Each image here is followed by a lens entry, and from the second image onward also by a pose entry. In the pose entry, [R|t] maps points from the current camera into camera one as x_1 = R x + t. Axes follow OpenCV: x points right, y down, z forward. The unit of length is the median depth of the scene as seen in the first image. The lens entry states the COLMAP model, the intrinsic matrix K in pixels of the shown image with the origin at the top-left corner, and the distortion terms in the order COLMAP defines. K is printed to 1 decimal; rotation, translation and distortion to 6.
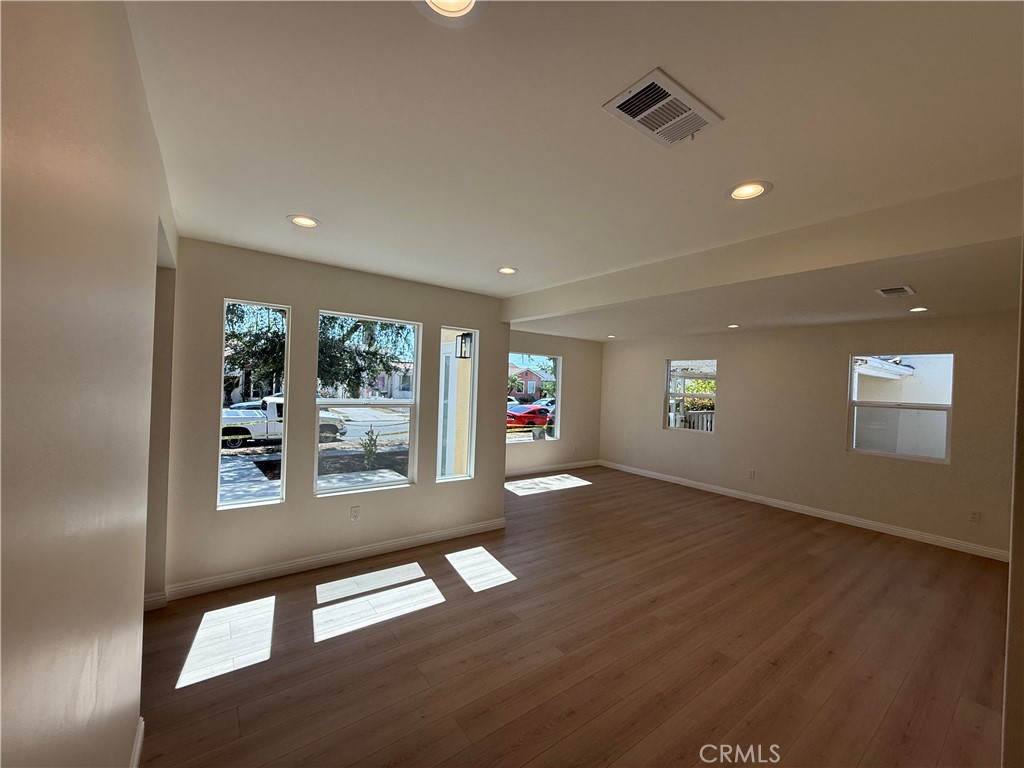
lens RADIAL K [[411.0, 0, 512.0], [0, 411.0, 384.0], [0, 0, 1]] dist [-0.001723, -0.000227]
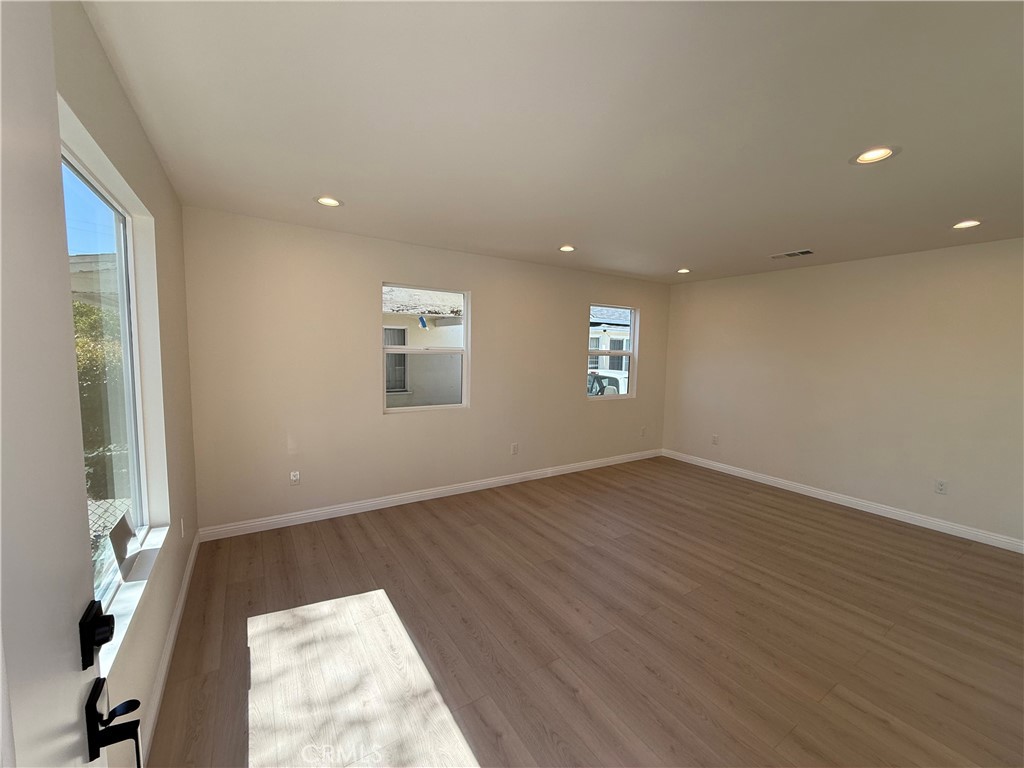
lens RADIAL K [[411.0, 0, 512.0], [0, 411.0, 384.0], [0, 0, 1]] dist [-0.001723, -0.000227]
pose [[0.070018, -0.128616, 0.989220, -0.206549], [-0.021943, 0.991215, 0.130429, -0.001065], [-0.997304, -0.030839, 0.066580, 1.197996]]
